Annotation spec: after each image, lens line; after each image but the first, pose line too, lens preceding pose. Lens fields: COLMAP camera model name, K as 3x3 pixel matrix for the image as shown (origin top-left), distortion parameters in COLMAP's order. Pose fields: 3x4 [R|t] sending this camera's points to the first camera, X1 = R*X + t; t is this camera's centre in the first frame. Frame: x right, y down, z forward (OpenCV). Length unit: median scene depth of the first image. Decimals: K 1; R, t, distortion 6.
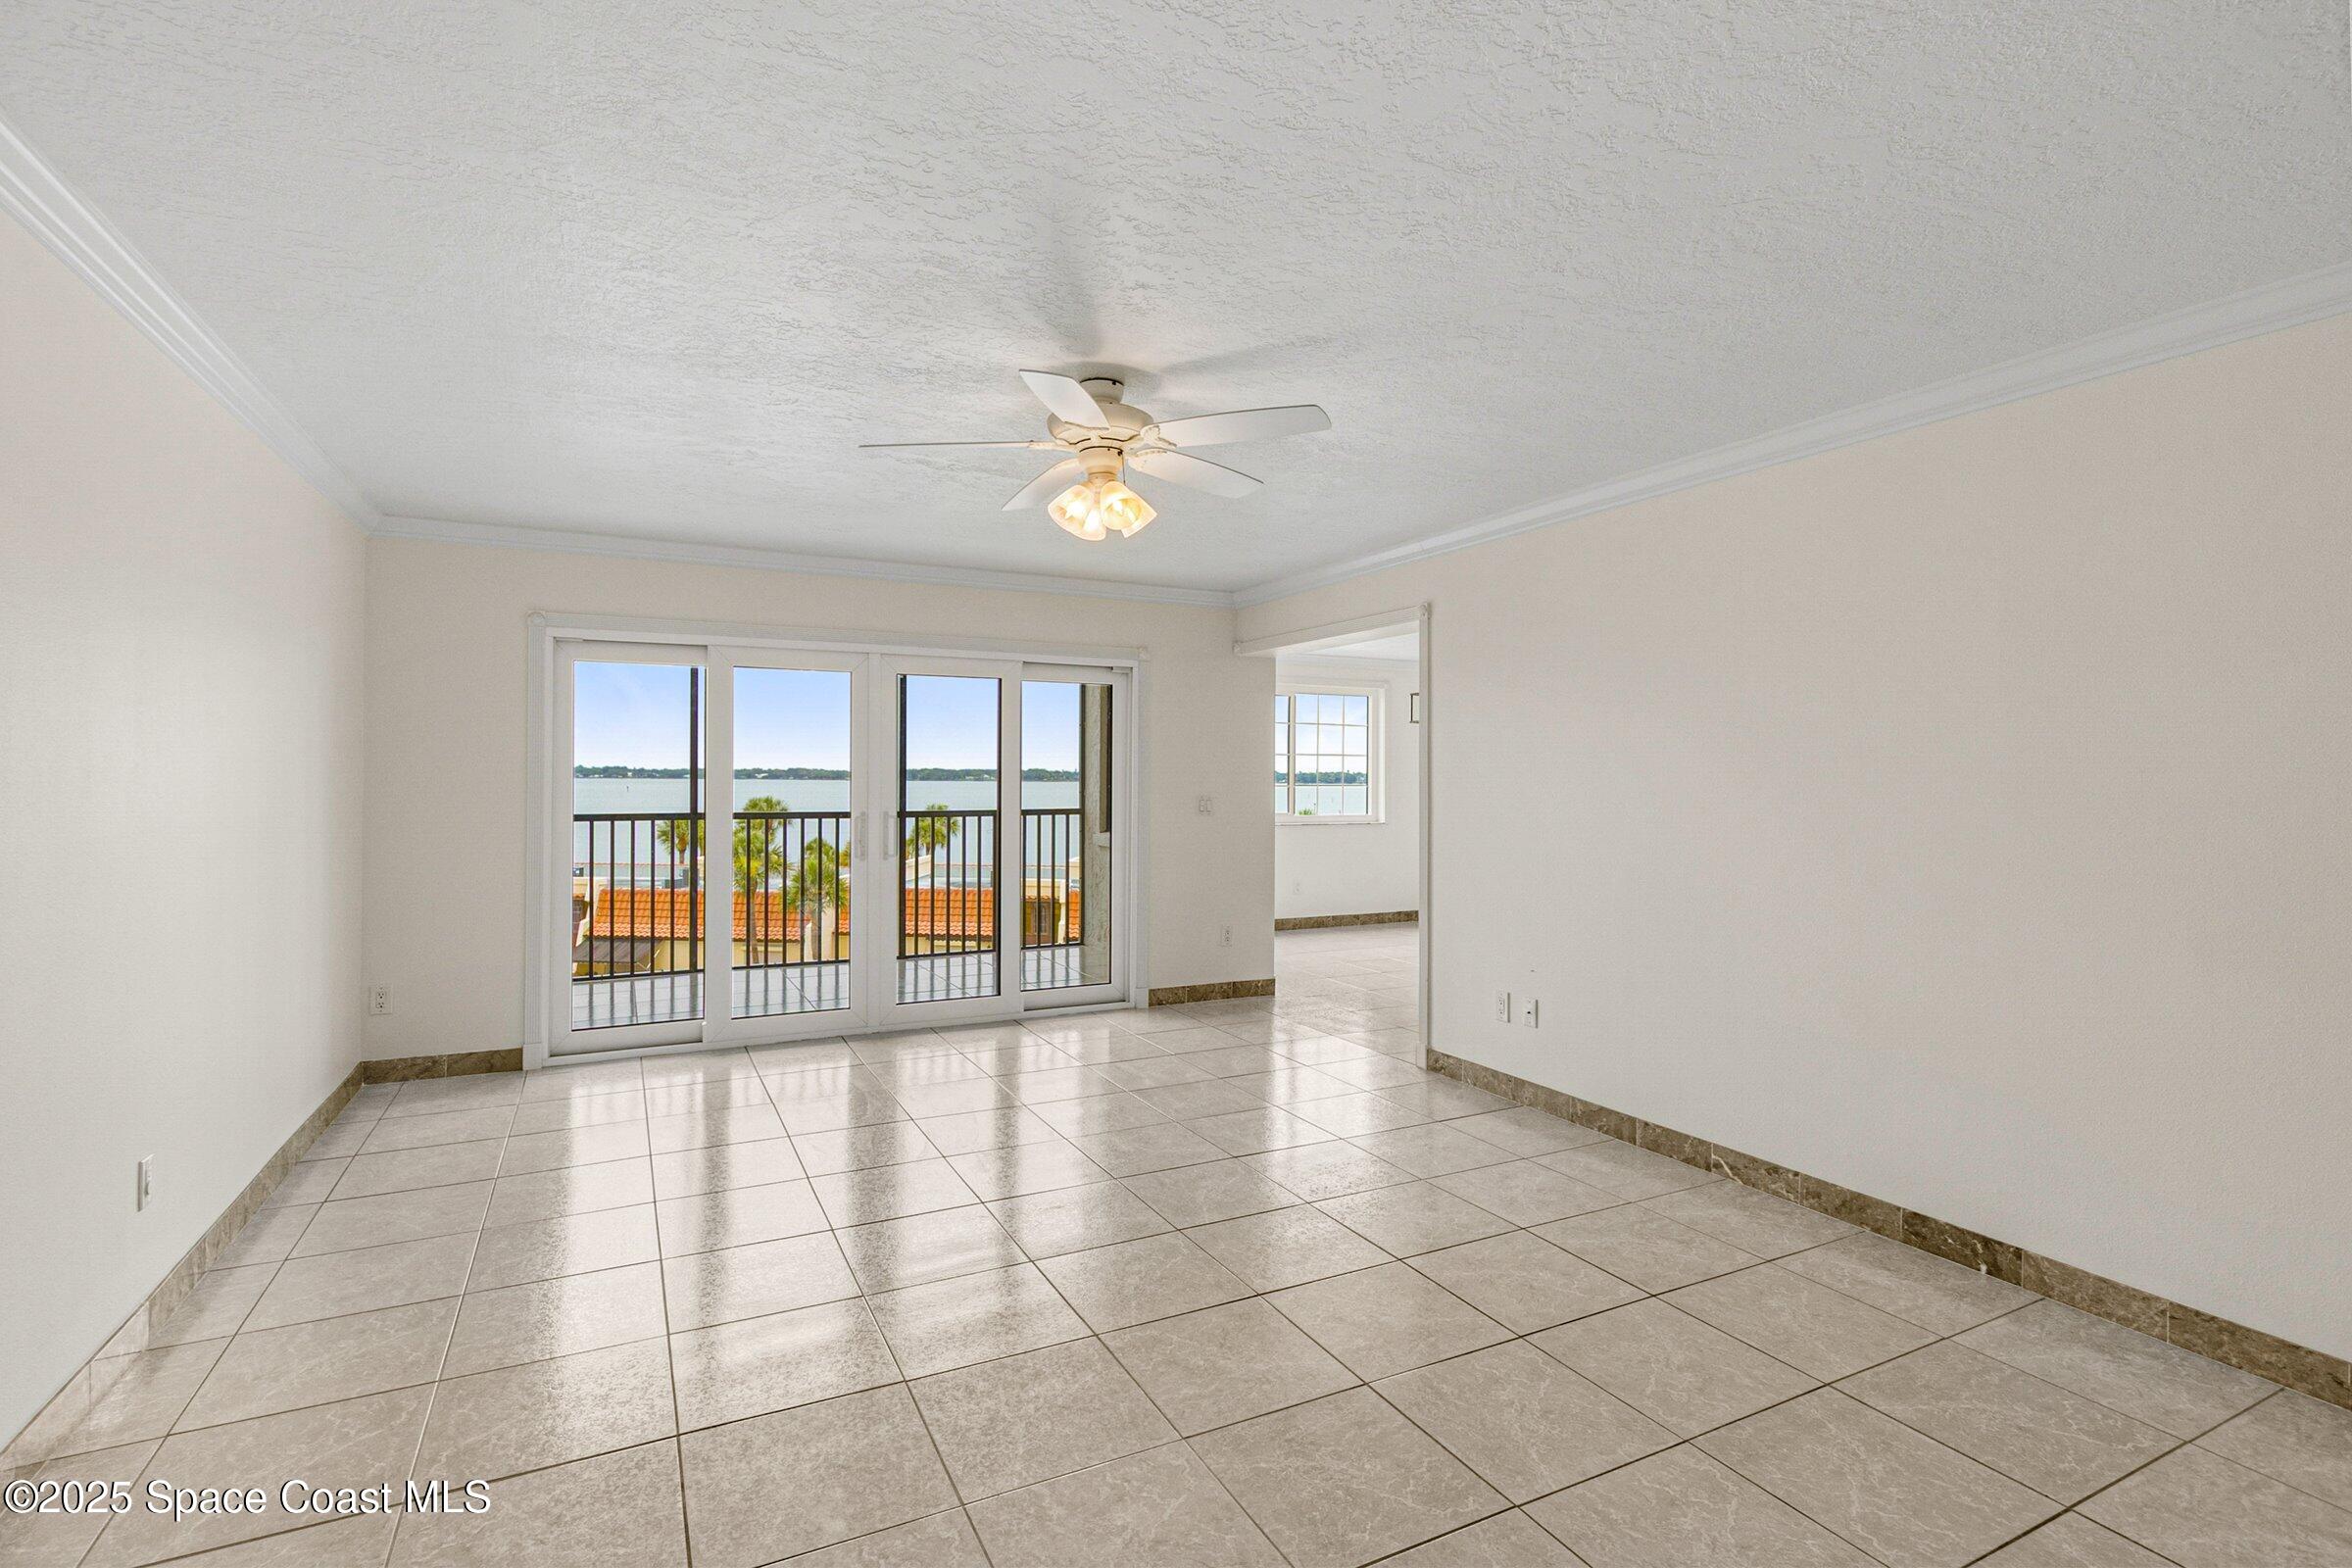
lens RADIAL K [[1099.3, 0, 1184.4], [0, 1099.3, 780.2], [0, 0, 1]] dist [0.005583, -0.000272]
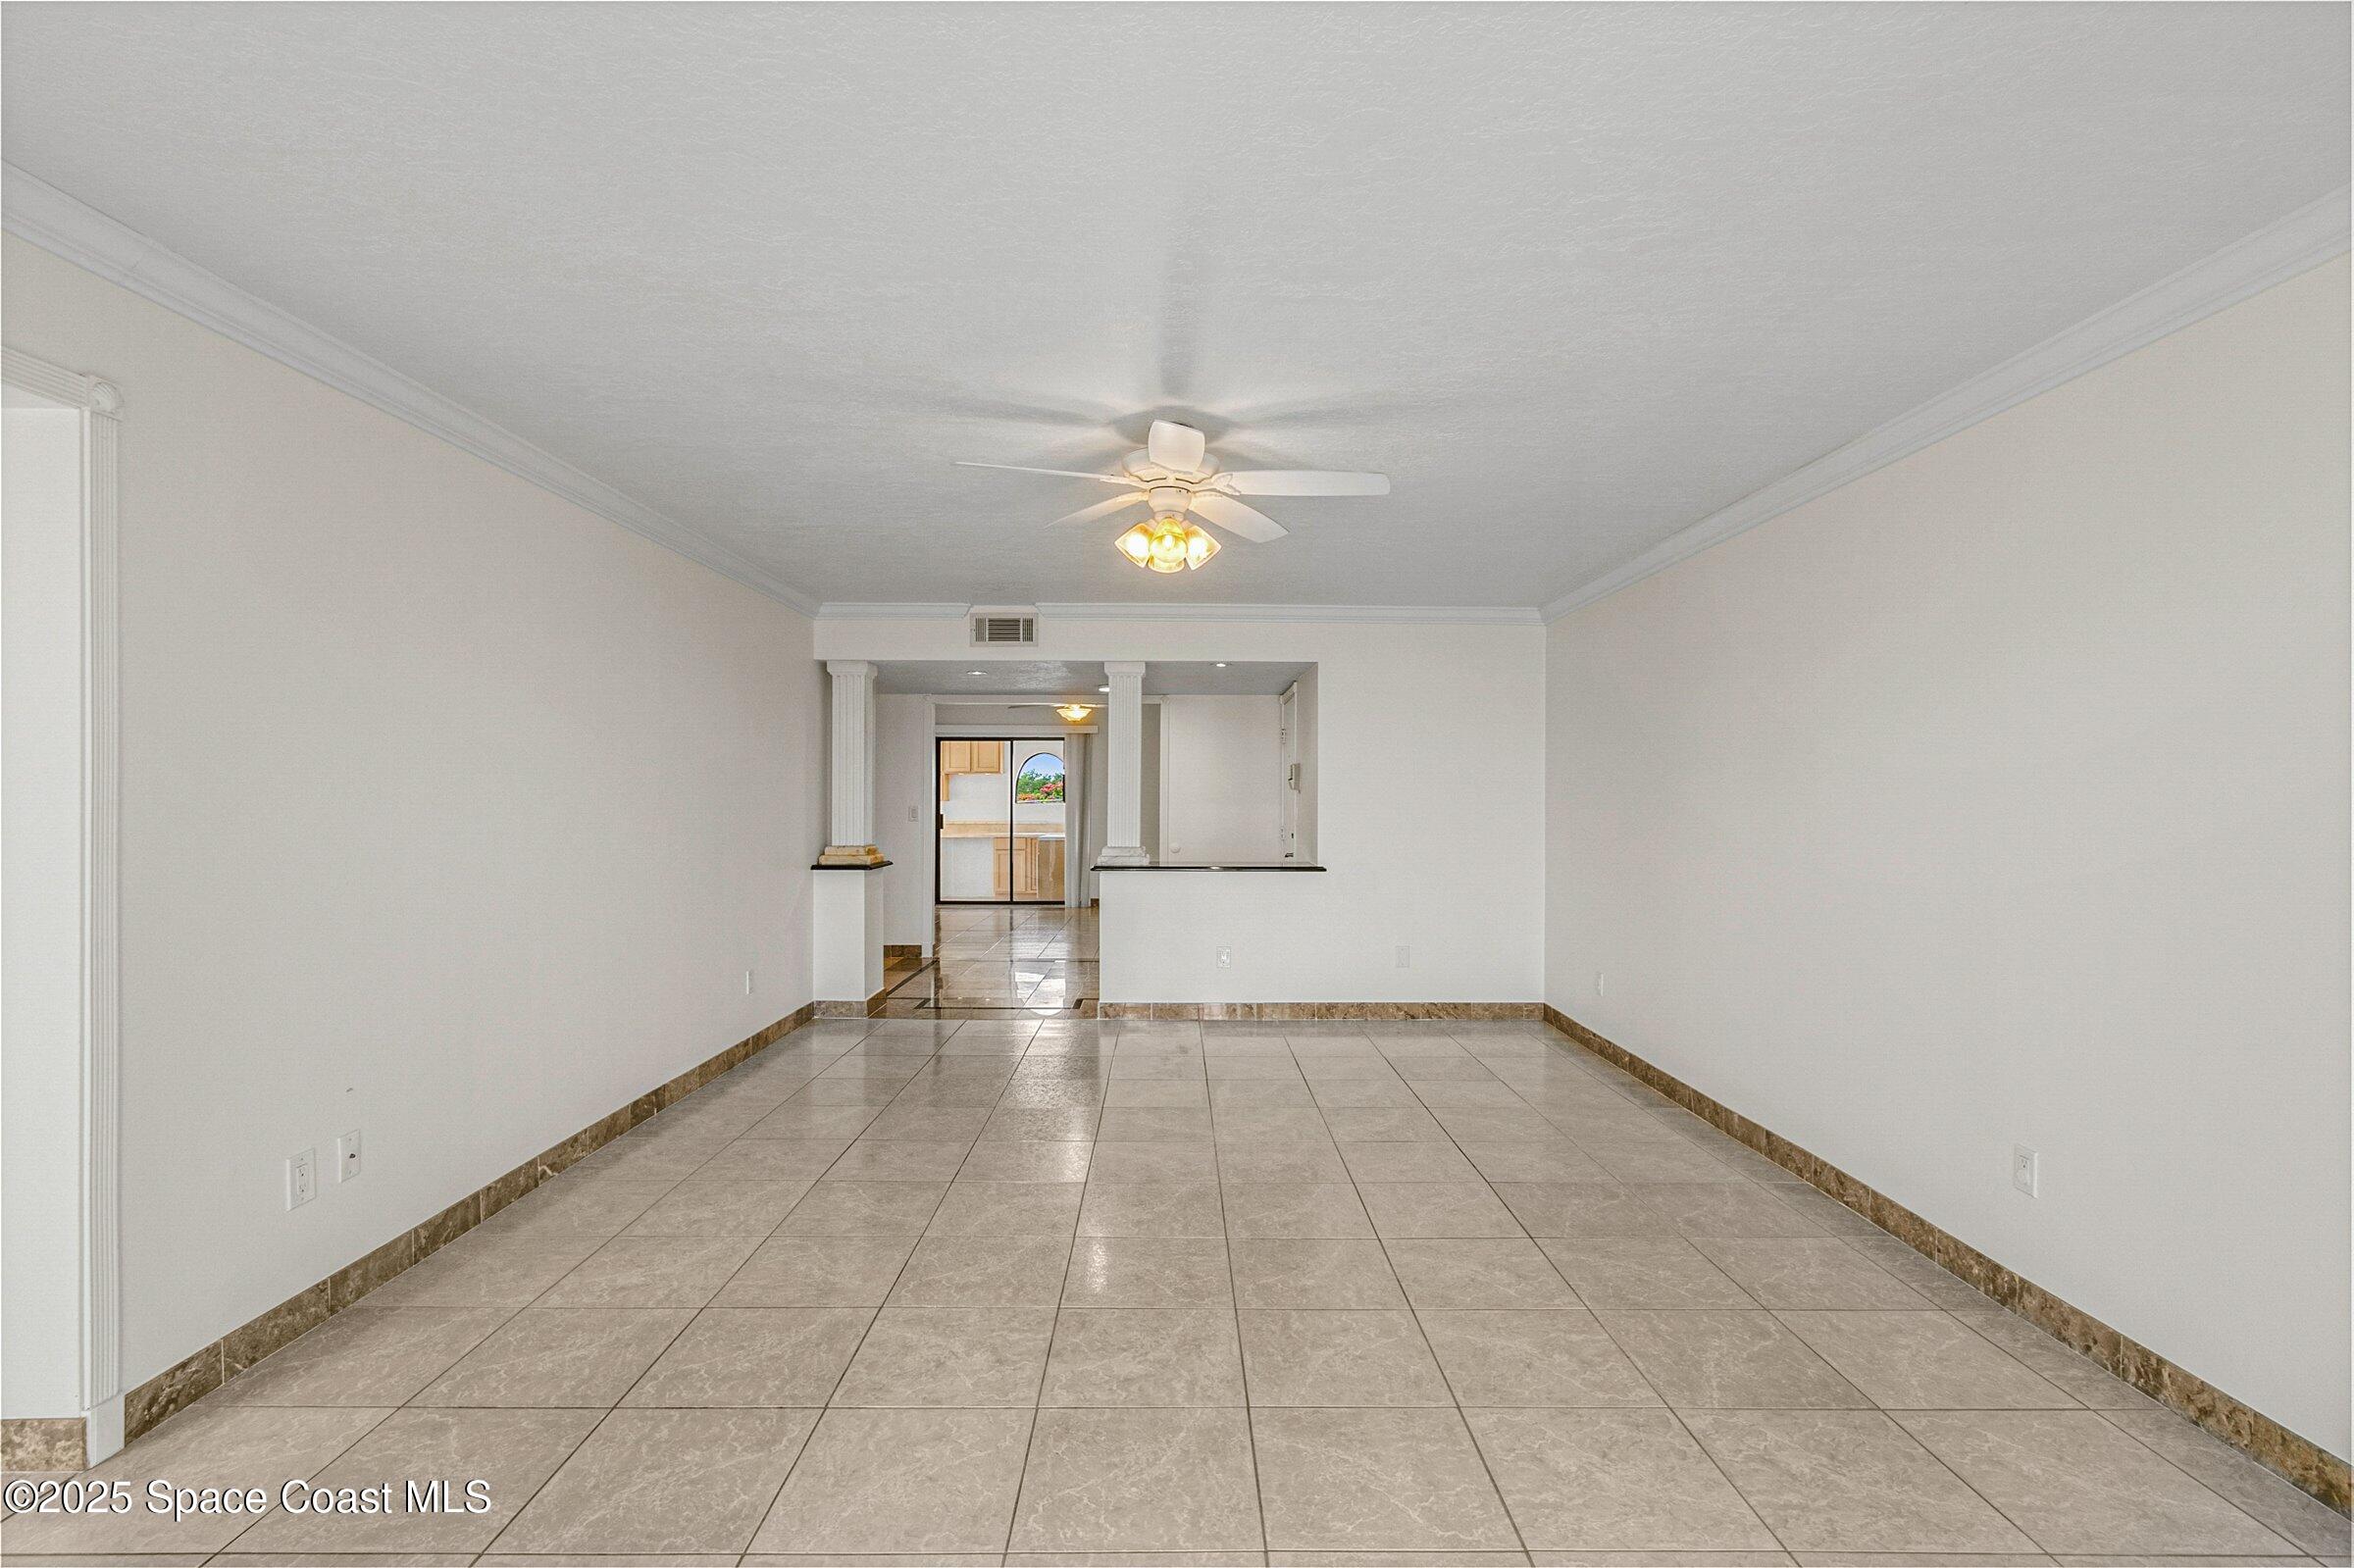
lens RADIAL K [[1080.6, 0, 1177.0], [0, 1080.6, 784.0], [0, 0, 1]] dist [-0.000546, 0.000316]
pose [[-0.888196, -0.004146, 0.459446, -0.523574], [-0.005162, 0.999986, -0.000956, -0.004961], [-0.459436, -0.003221, -0.888205, 1.784833]]
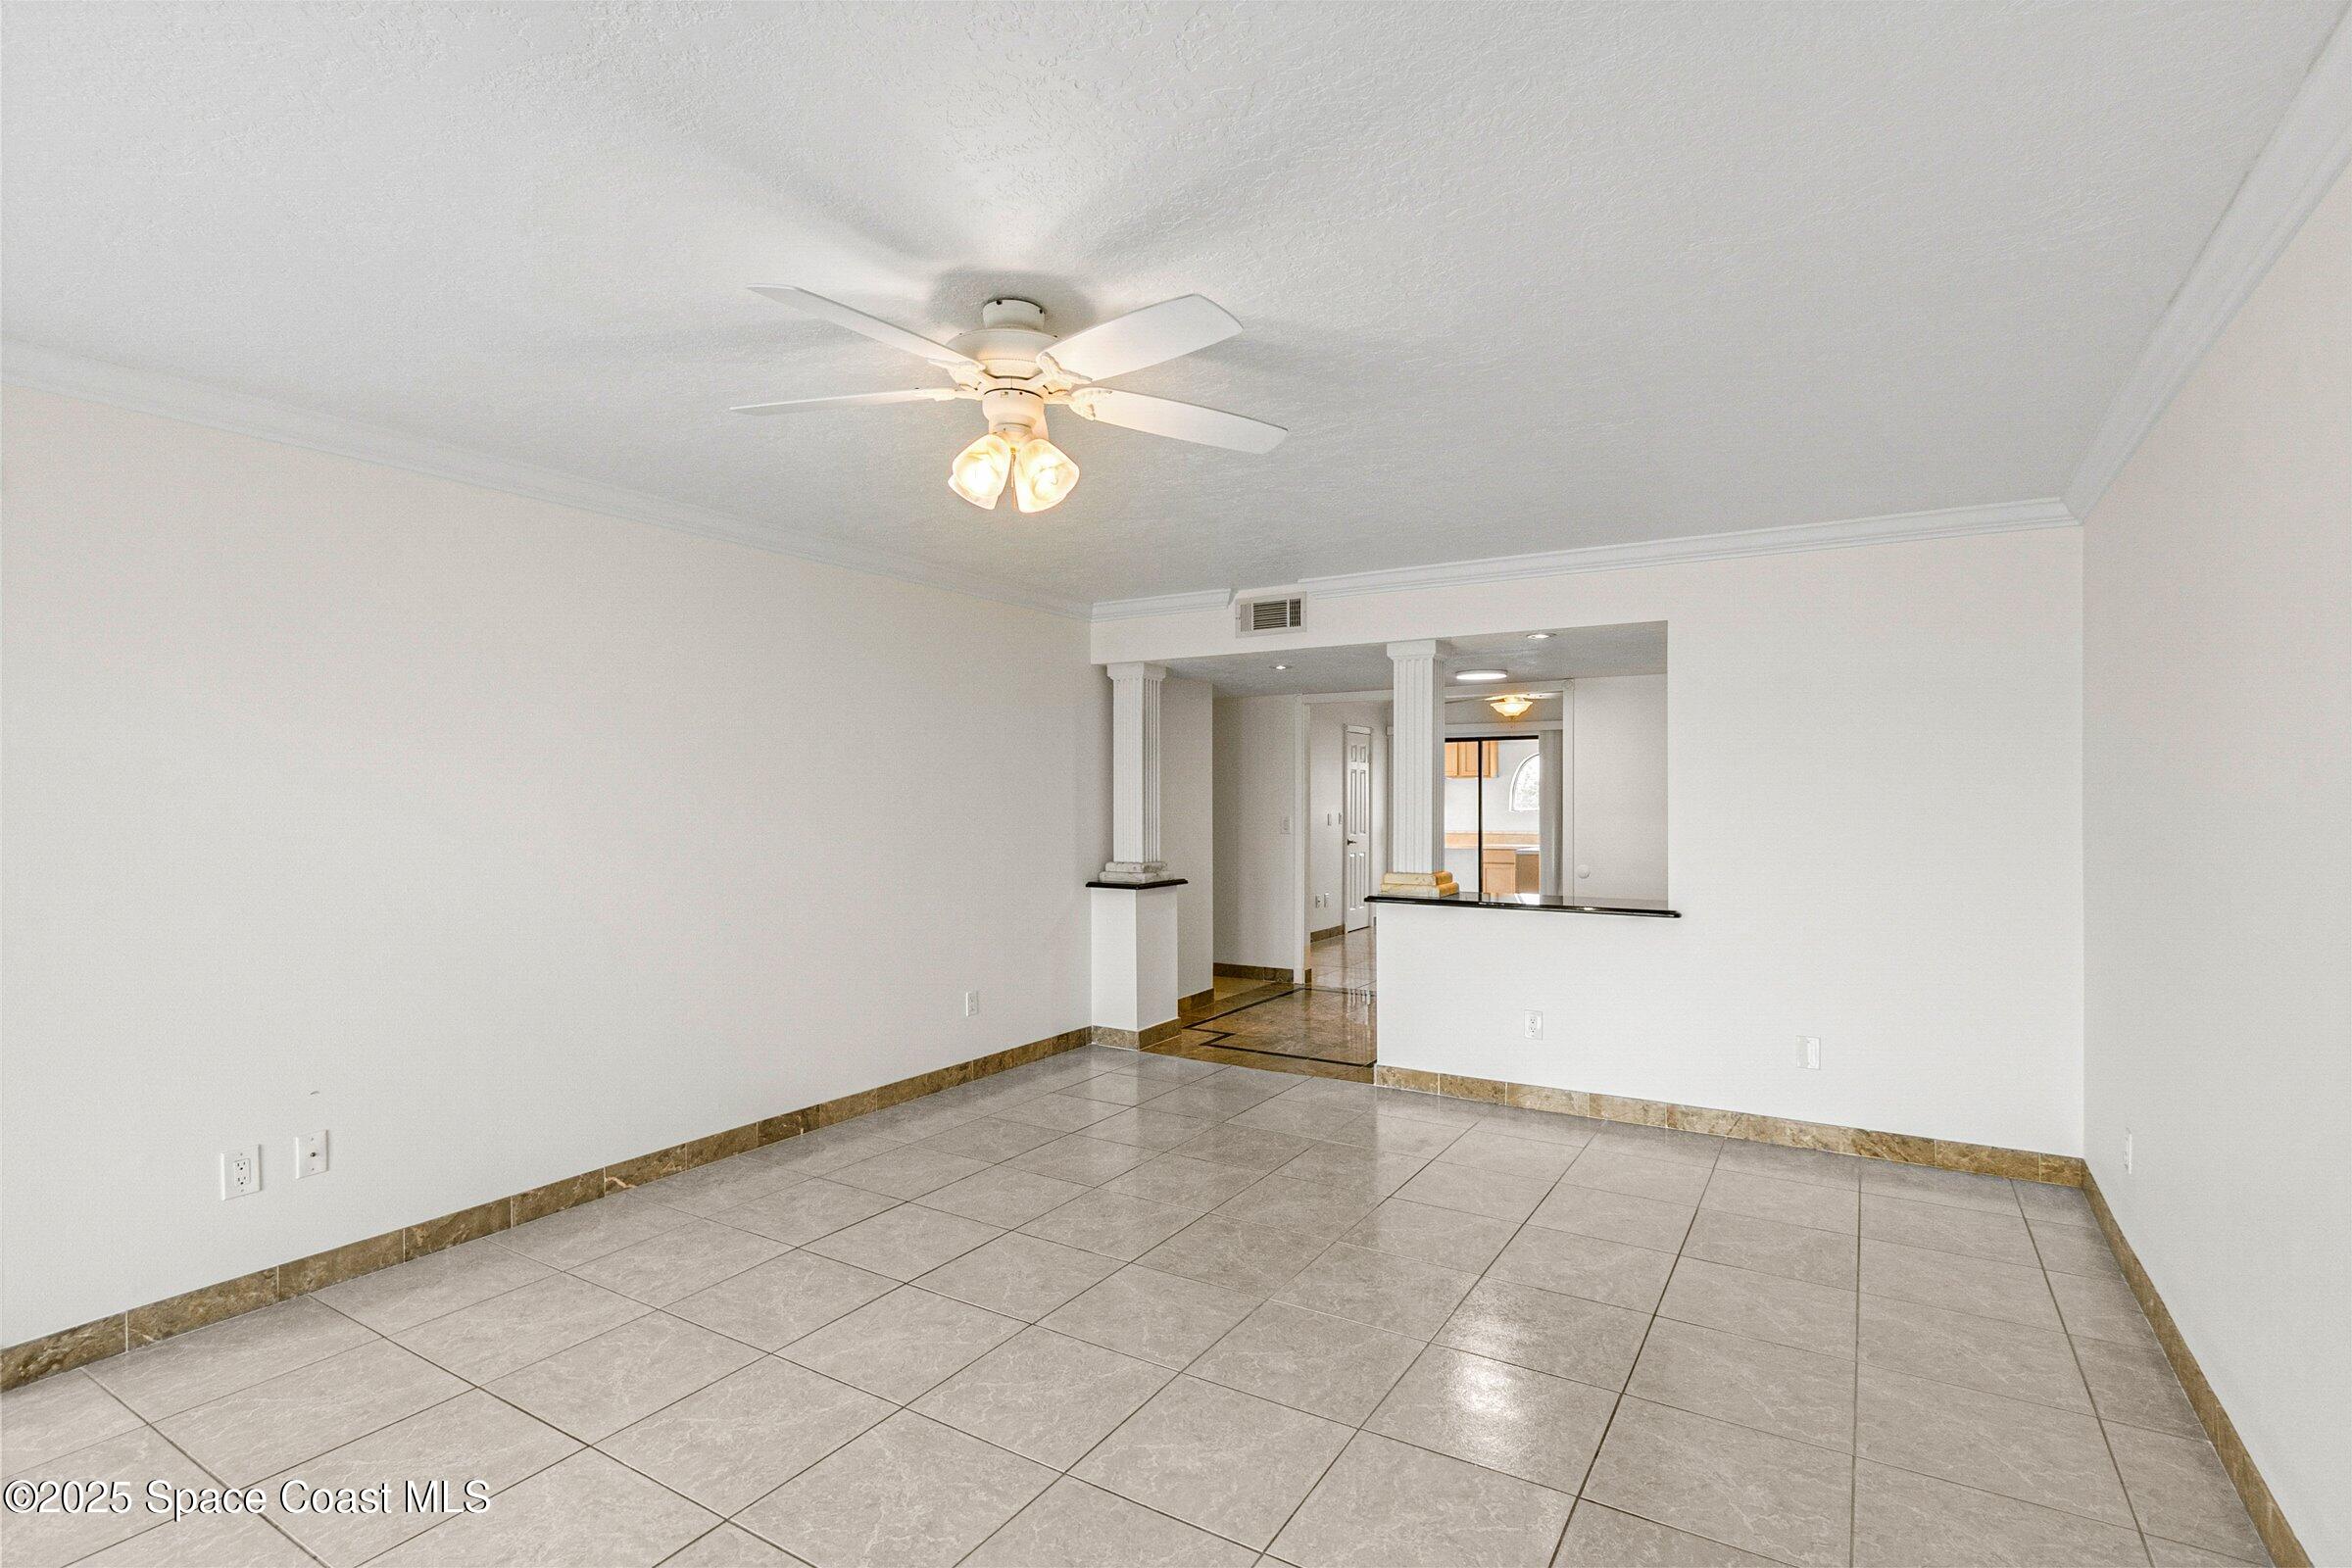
lens RADIAL K [[1099.3, 0, 1184.4], [0, 1099.3, 780.2], [0, 0, 1]] dist [0.005583, -0.000272]
pose [[-0.512373, 0.006563, 0.858738, -0.739130], [0.004106, 0.999978, -0.005193, -0.019713], [-0.858753, 0.000865, -0.512389, 1.186386]]
